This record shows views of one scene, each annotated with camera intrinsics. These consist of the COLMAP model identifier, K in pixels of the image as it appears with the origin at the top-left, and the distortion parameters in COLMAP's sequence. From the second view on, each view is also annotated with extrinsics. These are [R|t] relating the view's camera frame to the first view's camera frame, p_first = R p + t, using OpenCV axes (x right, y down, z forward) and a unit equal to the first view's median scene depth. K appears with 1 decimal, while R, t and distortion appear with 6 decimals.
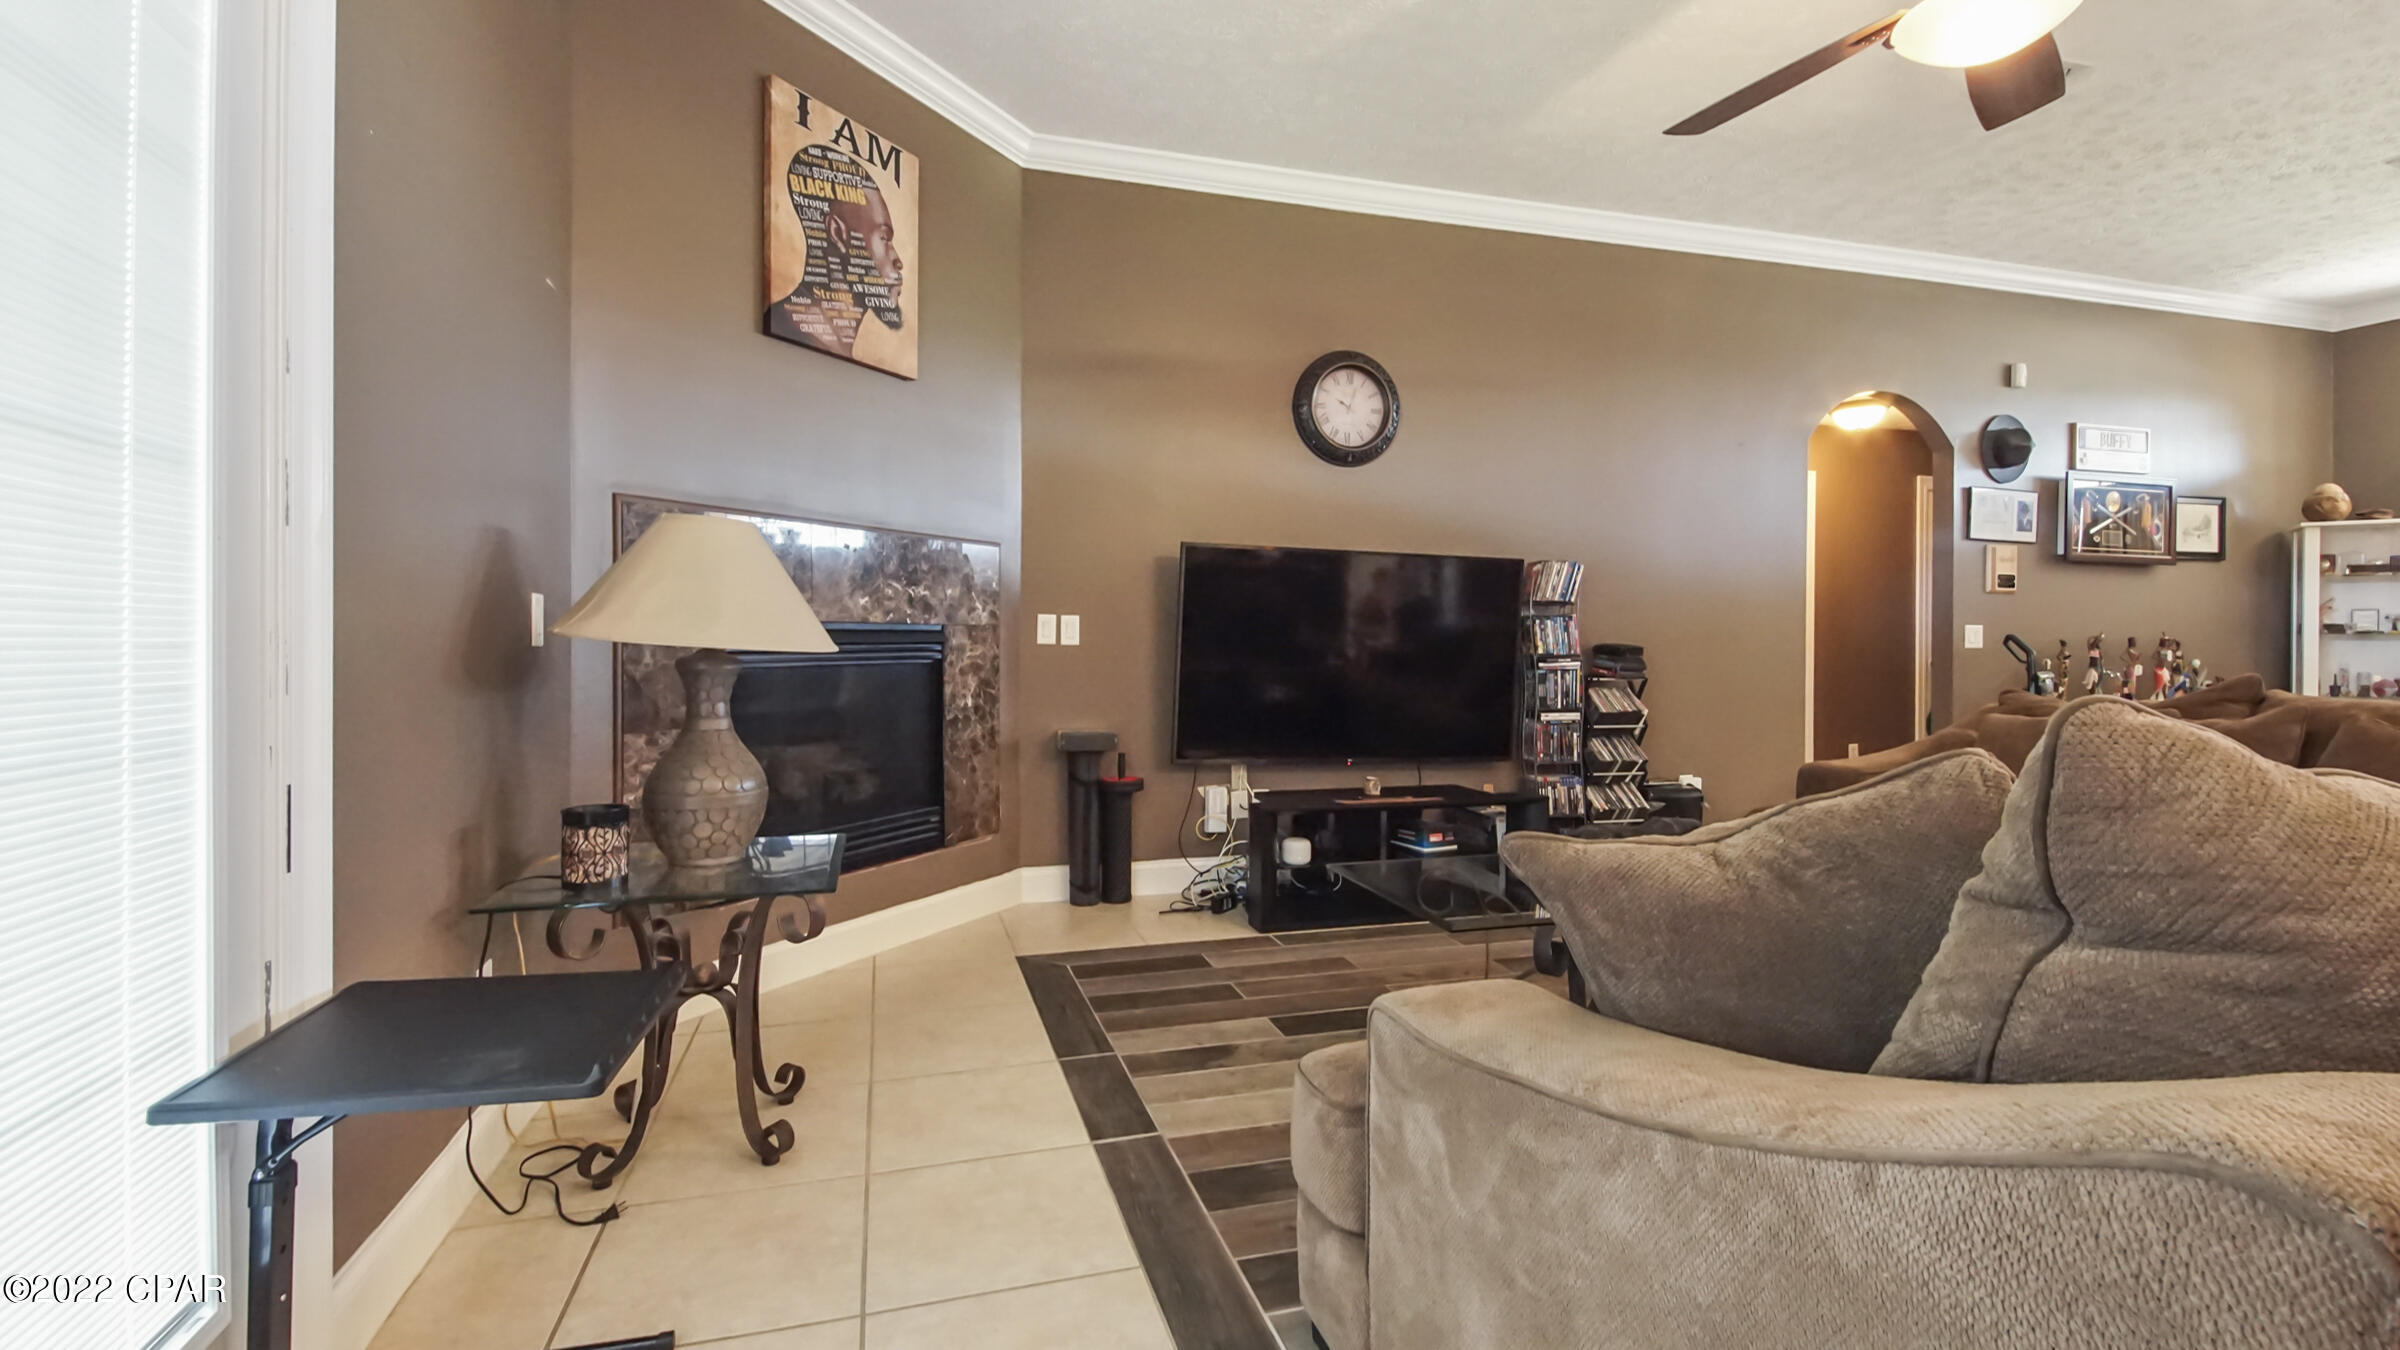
lens RADIAL K [[1063.2, 0, 1200.8], [0, 1063.2, 651.1], [0, 0, 1]] dist [0.027799, -0.006881]
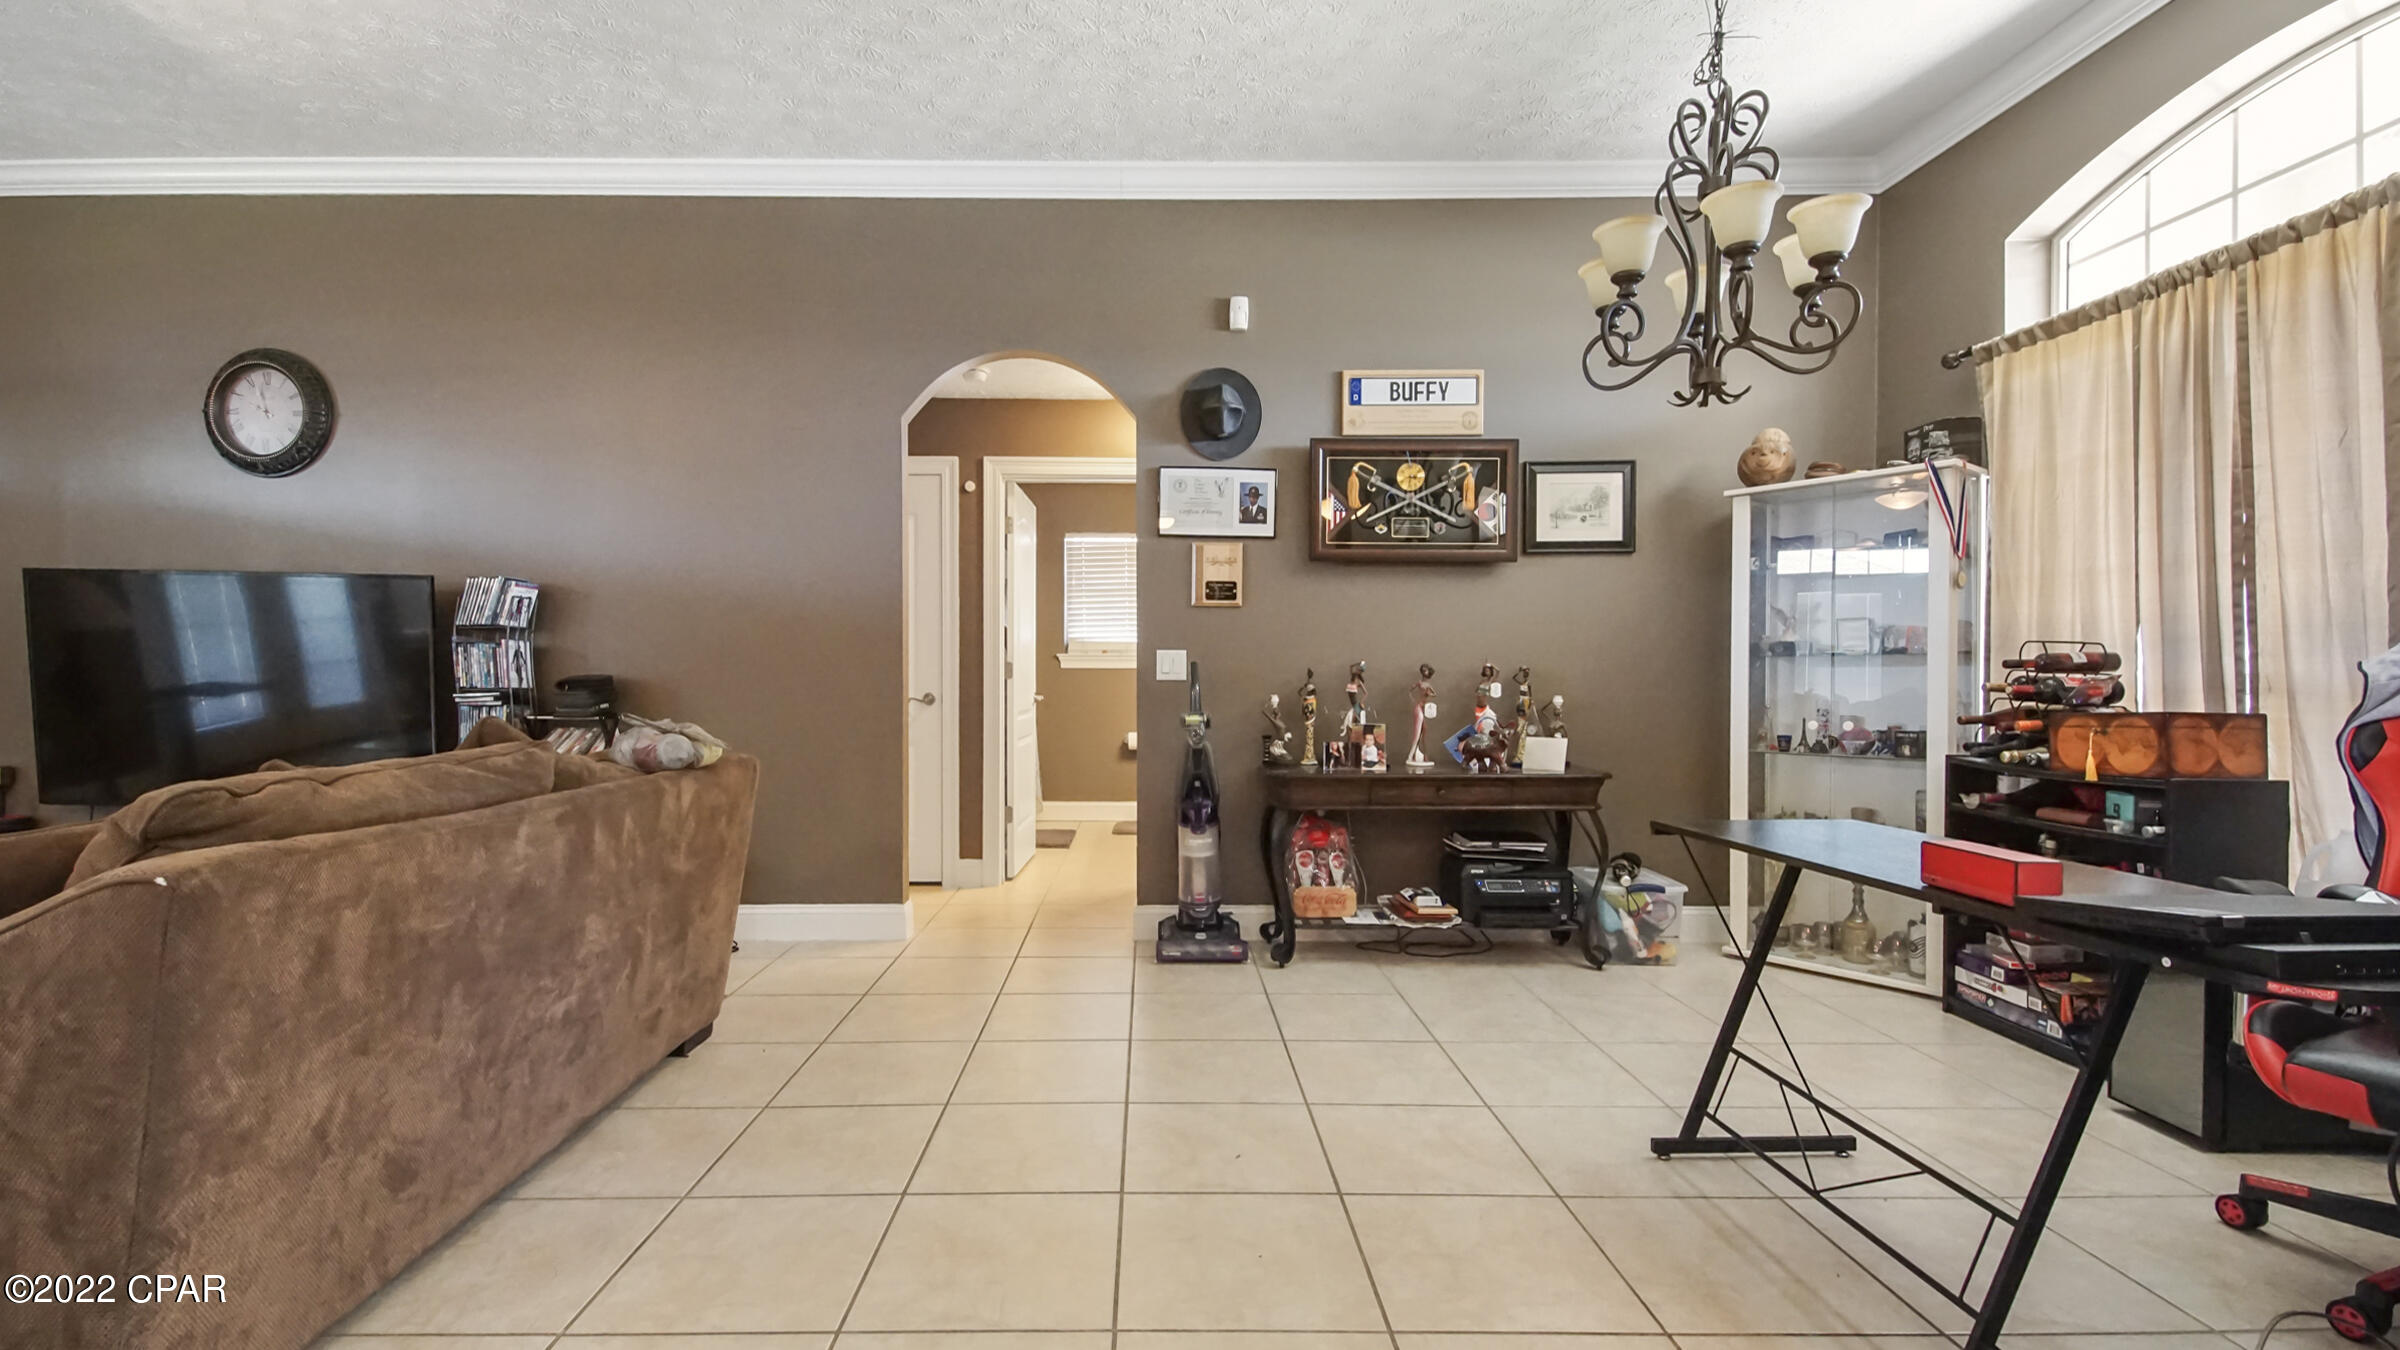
lens RADIAL K [[1063.2, 0, 1175.5], [0, 1063.2, 672.7], [0, 0, 1]] dist [0.027799, -0.006881]
pose [[0.961484, -0.004916, -0.274815, 1.313063], [0.000328, 0.999860, -0.016739, 0.006530], [0.274859, 0.016005, 0.961351, 0.407234]]
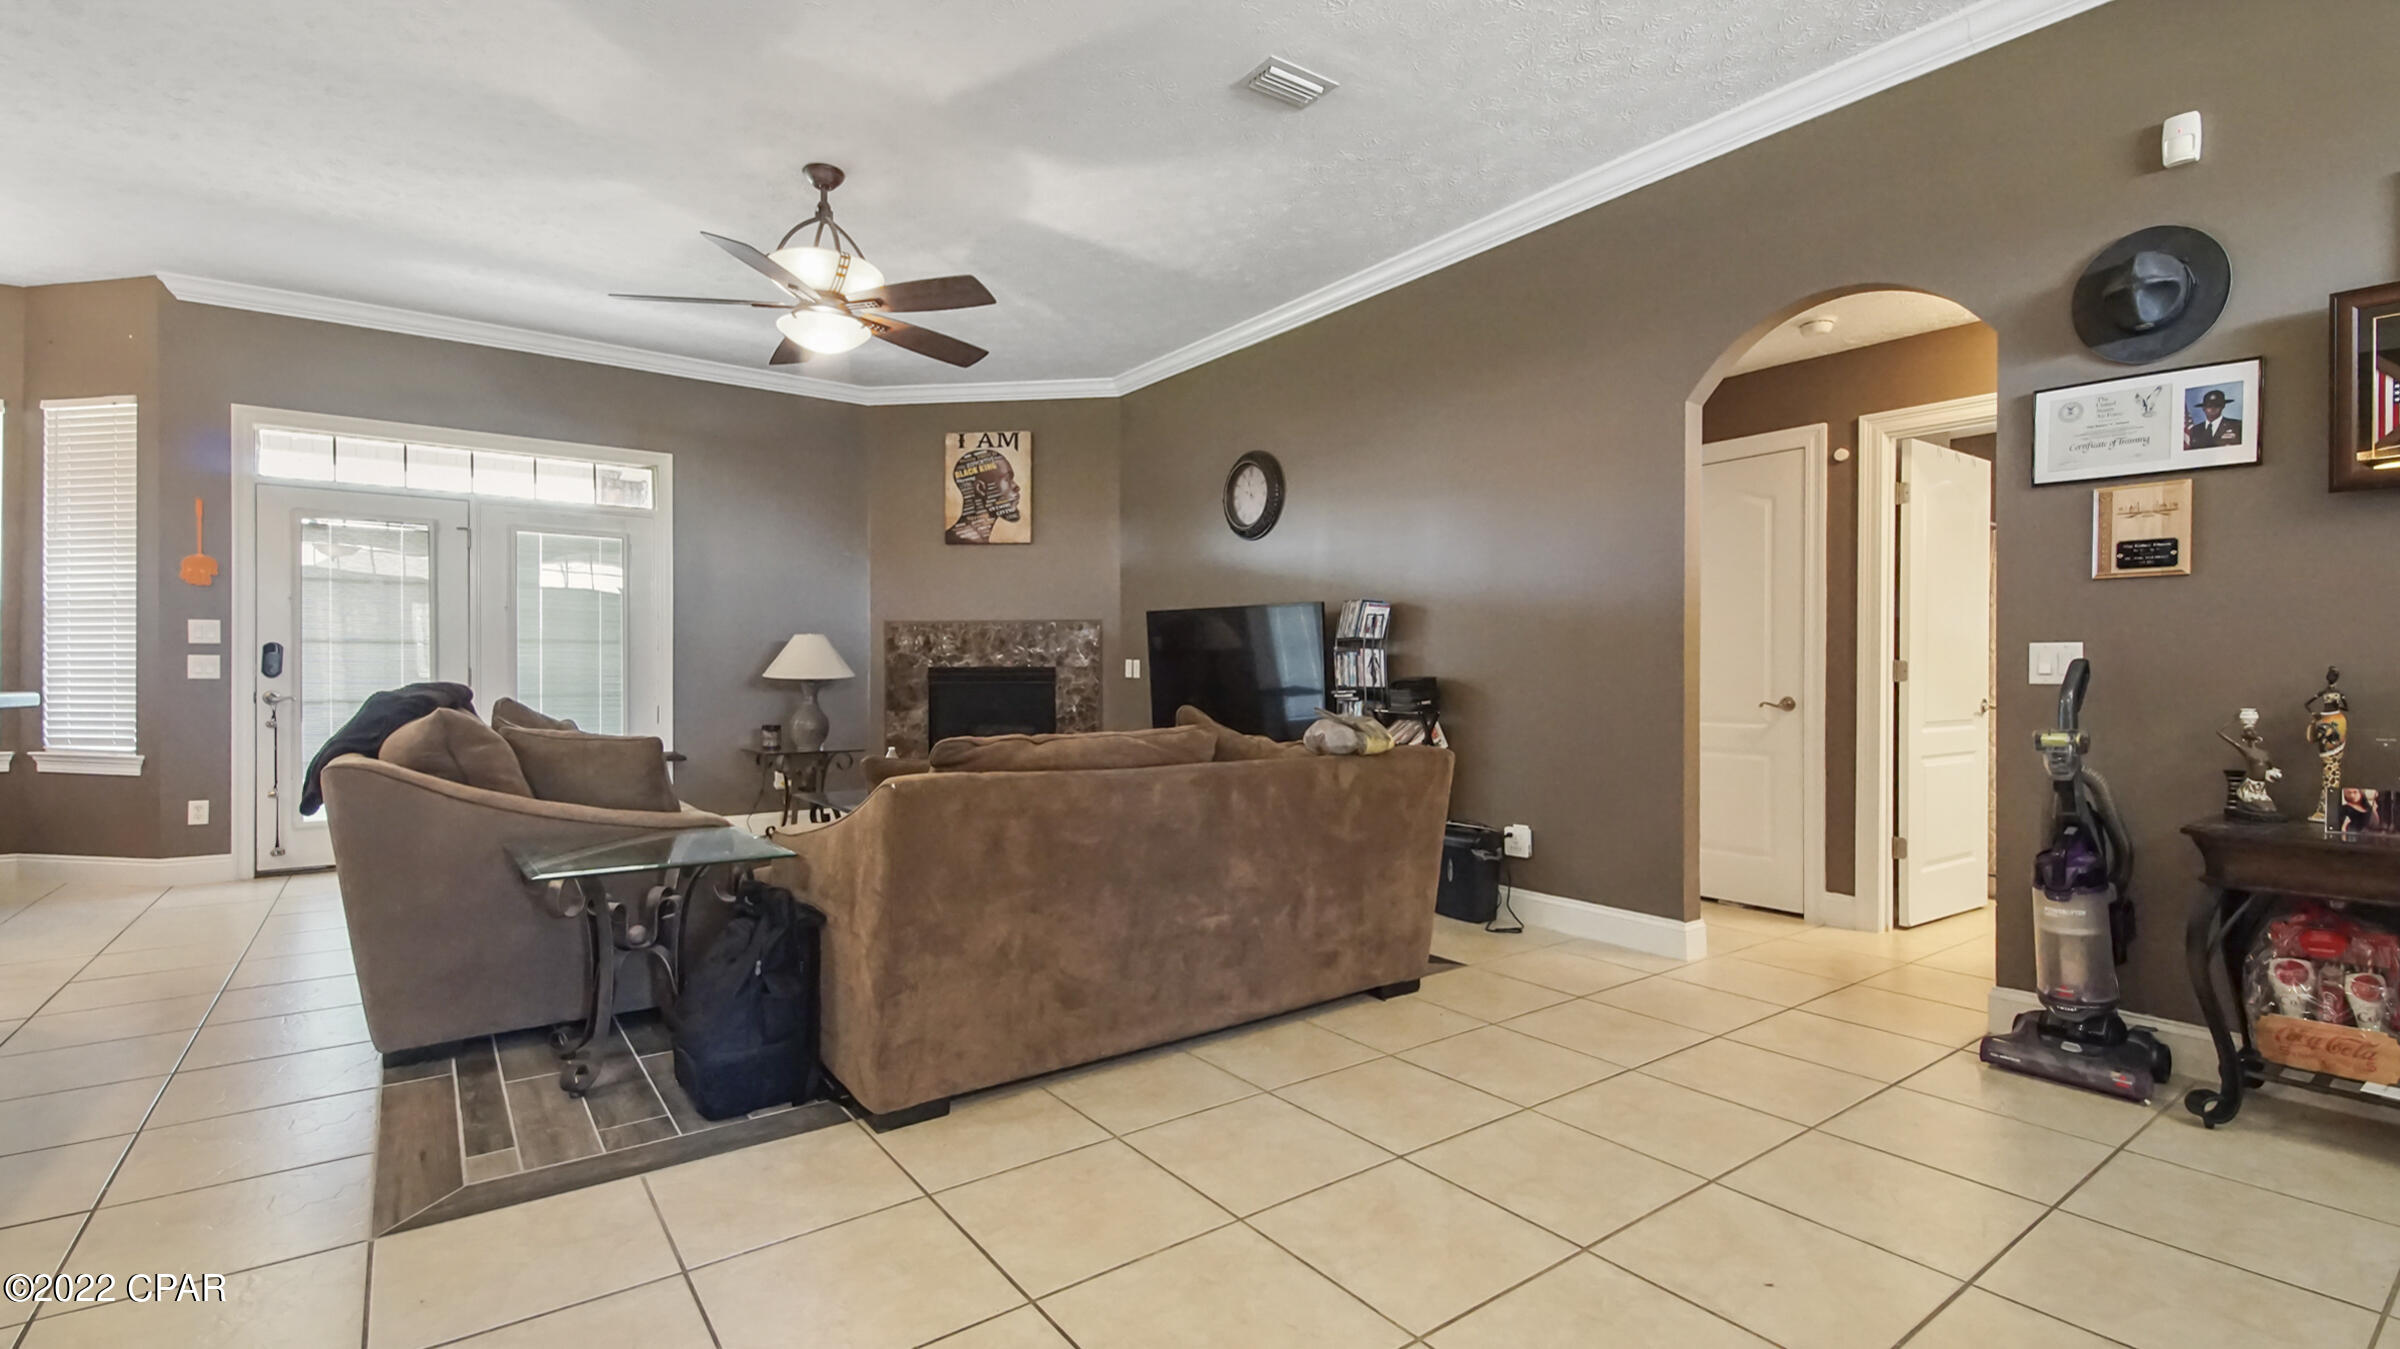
lens RADIAL K [[1063.2, 0, 1194.5], [0, 1063.2, 665.4], [0, 0, 1]] dist [0.027799, -0.006881]
pose [[0.334902, -0.013910, -0.942150, 1.539163], [-0.012123, 0.999745, -0.019069, 0.004869], [0.942175, 0.017808, 0.334648, 0.580661]]
